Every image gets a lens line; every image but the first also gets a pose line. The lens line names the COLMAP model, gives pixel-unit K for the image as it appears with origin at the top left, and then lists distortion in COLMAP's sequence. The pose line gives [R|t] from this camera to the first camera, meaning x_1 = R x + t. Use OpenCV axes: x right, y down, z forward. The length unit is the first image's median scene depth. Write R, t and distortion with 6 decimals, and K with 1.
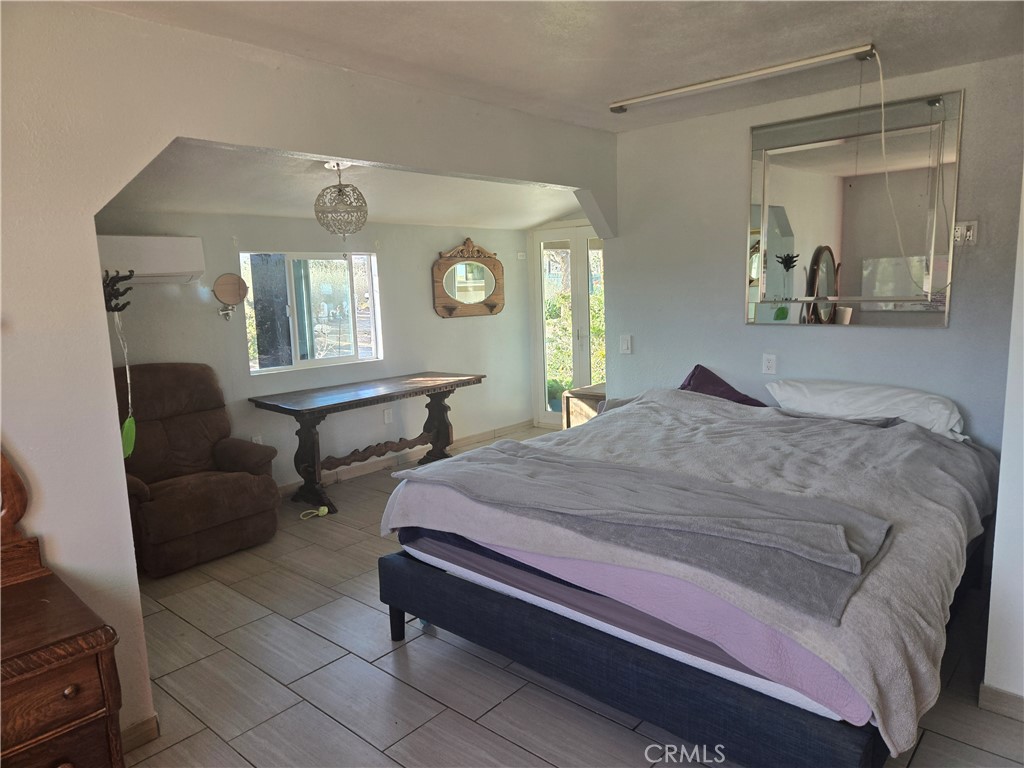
lens RADIAL K [[681.1, 0, 517.8], [0, 681.1, 380.4], [0, 0, 1]] dist [0.075606, -0.057781]
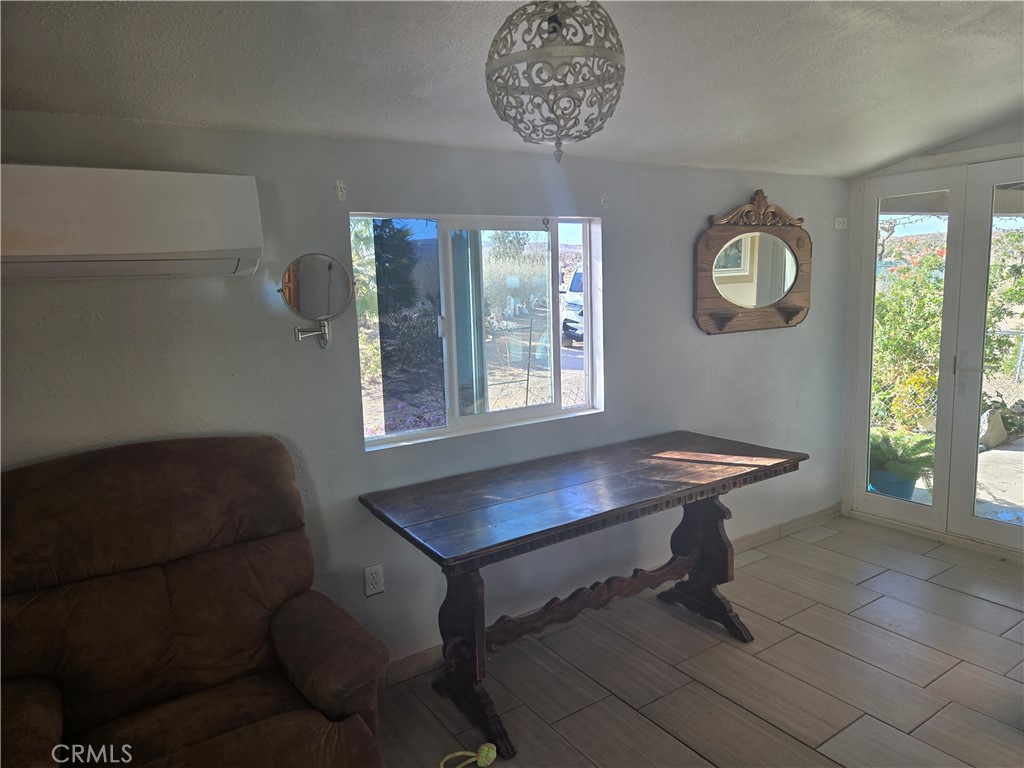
lens RADIAL K [[681.1, 0, 517.8], [0, 681.1, 380.4], [0, 0, 1]] dist [0.075606, -0.057781]
pose [[0.965204, 0.039352, -0.258520, -0.124468], [-0.035488, 0.999178, 0.019597, -0.065070], [0.259078, -0.009741, 0.965807, 0.455174]]
